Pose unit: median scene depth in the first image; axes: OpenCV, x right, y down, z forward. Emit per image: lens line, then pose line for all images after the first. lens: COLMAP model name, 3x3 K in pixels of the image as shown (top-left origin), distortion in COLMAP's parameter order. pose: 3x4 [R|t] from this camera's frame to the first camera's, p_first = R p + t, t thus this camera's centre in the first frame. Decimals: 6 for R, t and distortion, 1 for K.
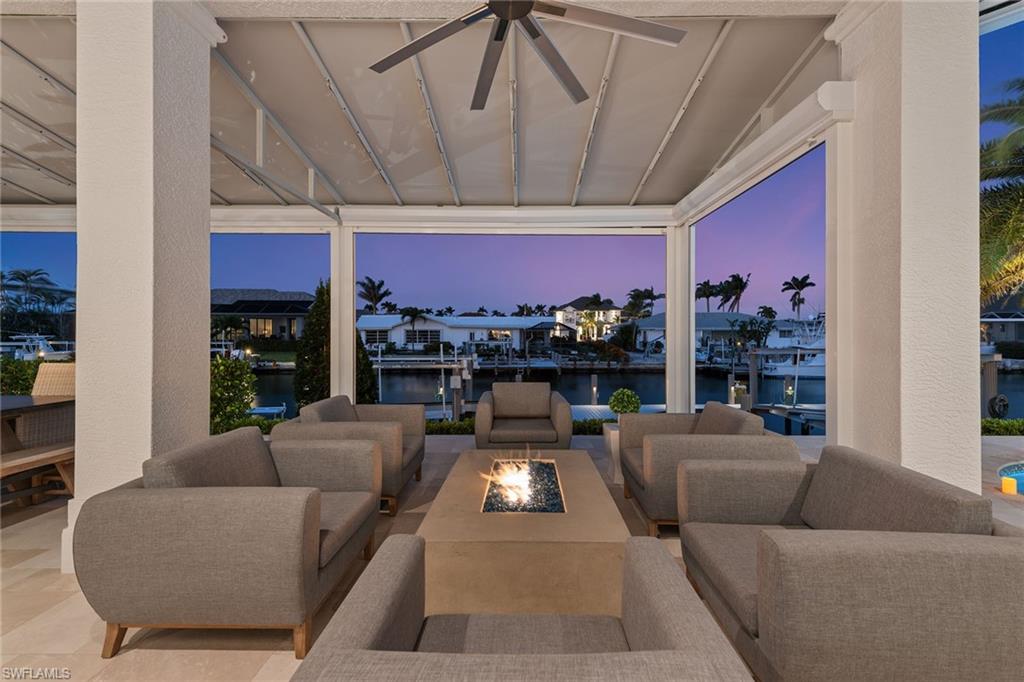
lens RADIAL K [[408.6, 0, 514.2], [0, 408.6, 331.7], [0, 0, 1]] dist [0.001195, 0.000128]
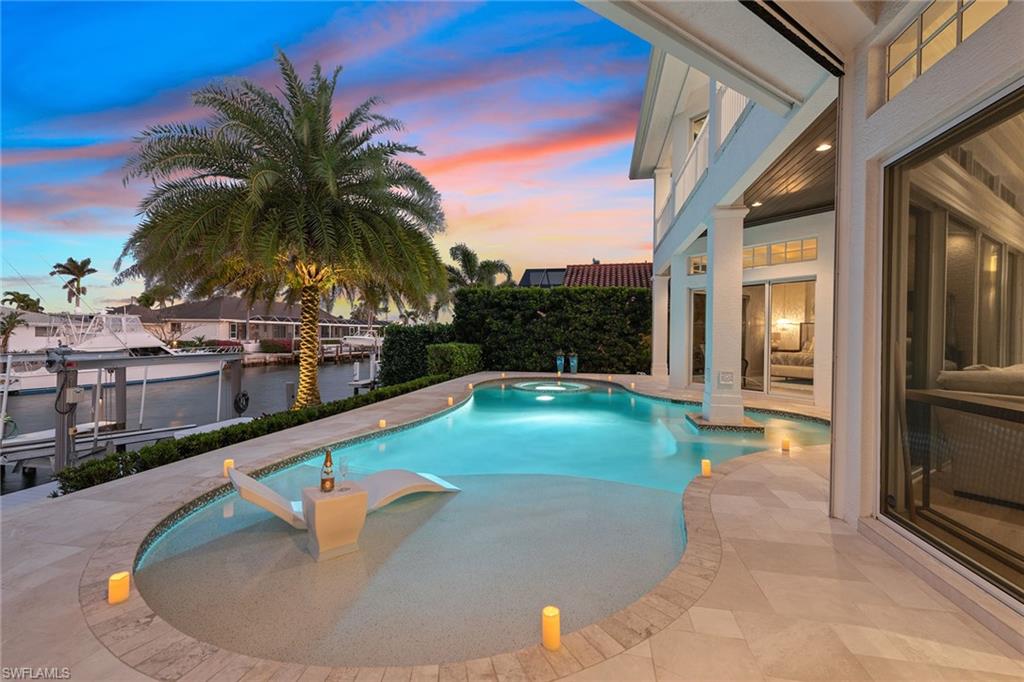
lens RADIAL K [[431.3, 0, 505.9], [0, 431.3, 341.3], [0, 0, 1]] dist [0.012943, 0.000016]
pose [[0.196098, -0.011733, 0.980514, 0.028197], [-0.015217, 0.999772, 0.015006, -0.000681], [-0.980466, -0.017863, 0.195875, 0.013851]]
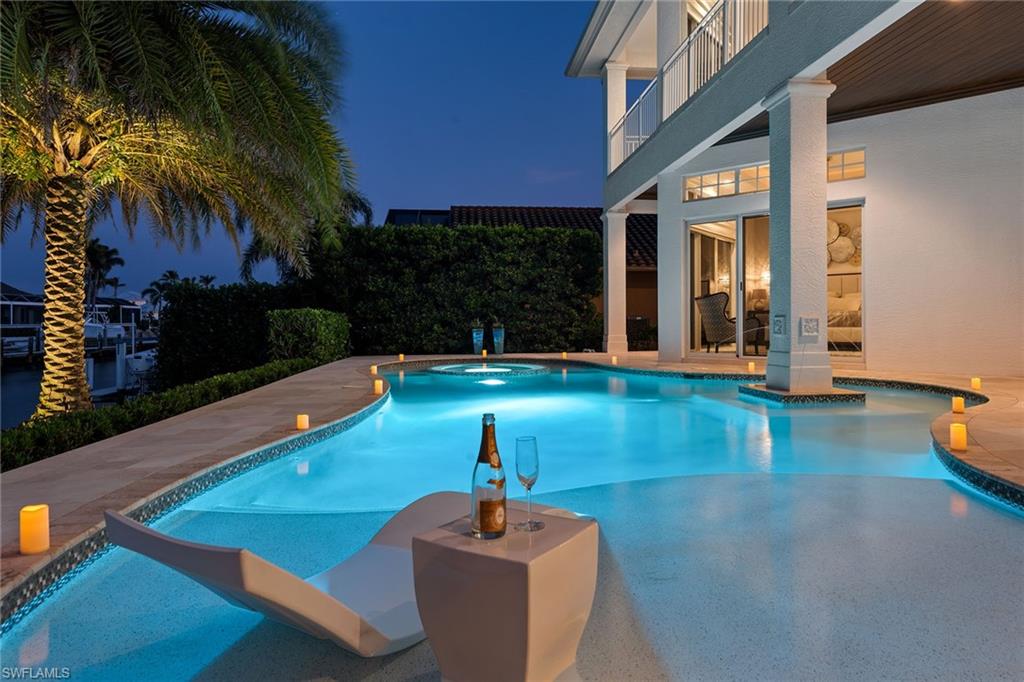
lens RADIAL K [[600.2, 0, 514.0], [0, 600.2, 323.6], [0, 0, 1]] dist [0.024808, -0.002443]
pose [[-0.118245, -0.002589, 0.992981, 0.042264], [-0.001090, 0.999996, 0.002478, 0.006128], [-0.992984, -0.000789, -0.118247, 0.036612]]
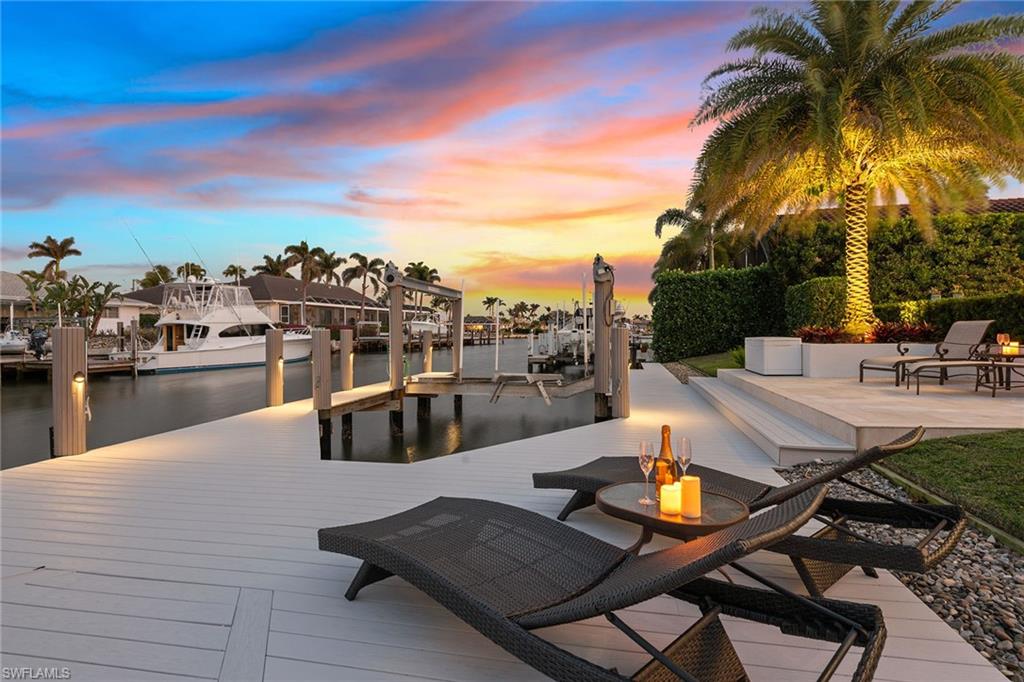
lens RADIAL K [[539.8, 0, 507.0], [0, 539.8, 335.9], [0, 0, 1]] dist [0.003360, -0.000129]
pose [[0.208942, -0.007282, 0.977901, -0.011746], [-0.001049, 0.999970, 0.007670, 0.021426], [-0.977927, -0.002629, 0.208928, 0.136796]]
